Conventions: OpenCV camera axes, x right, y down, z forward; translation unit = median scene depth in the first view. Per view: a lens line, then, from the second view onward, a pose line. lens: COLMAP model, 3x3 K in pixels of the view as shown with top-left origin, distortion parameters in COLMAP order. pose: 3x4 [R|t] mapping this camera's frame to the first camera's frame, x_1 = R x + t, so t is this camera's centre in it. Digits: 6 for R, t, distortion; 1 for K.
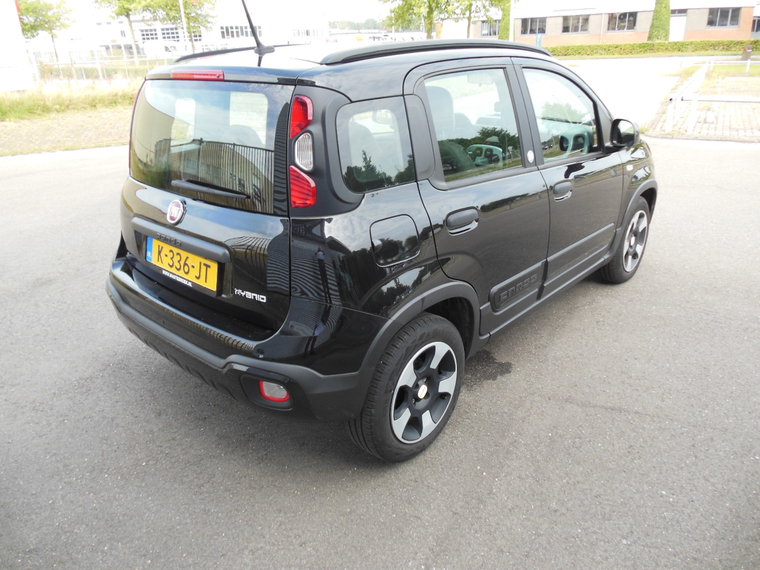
lens RADIAL K [[569.5, 0, 376.4], [0, 569.5, 283.8], [0, 0, 1]] dist [-0.046397, 0.057613]
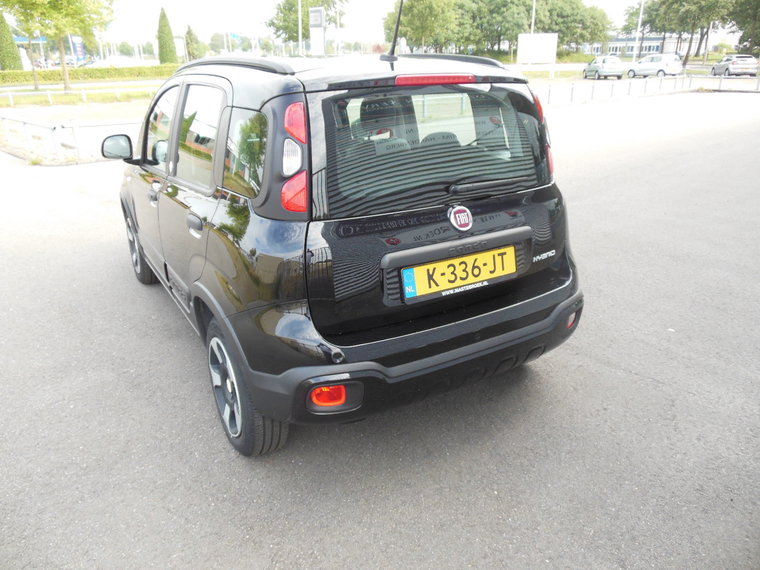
lens RADIAL K [[571.2, 0, 380.0], [0, 571.2, 285.0], [0, 0, 1]] dist [-0.094522, 0.149018]
pose [[0.313297, -0.334415, 0.888826, -1.328701], [0.380202, 0.901832, 0.205293, -0.283744], [-0.870225, 0.273616, 0.409686, 0.775998]]
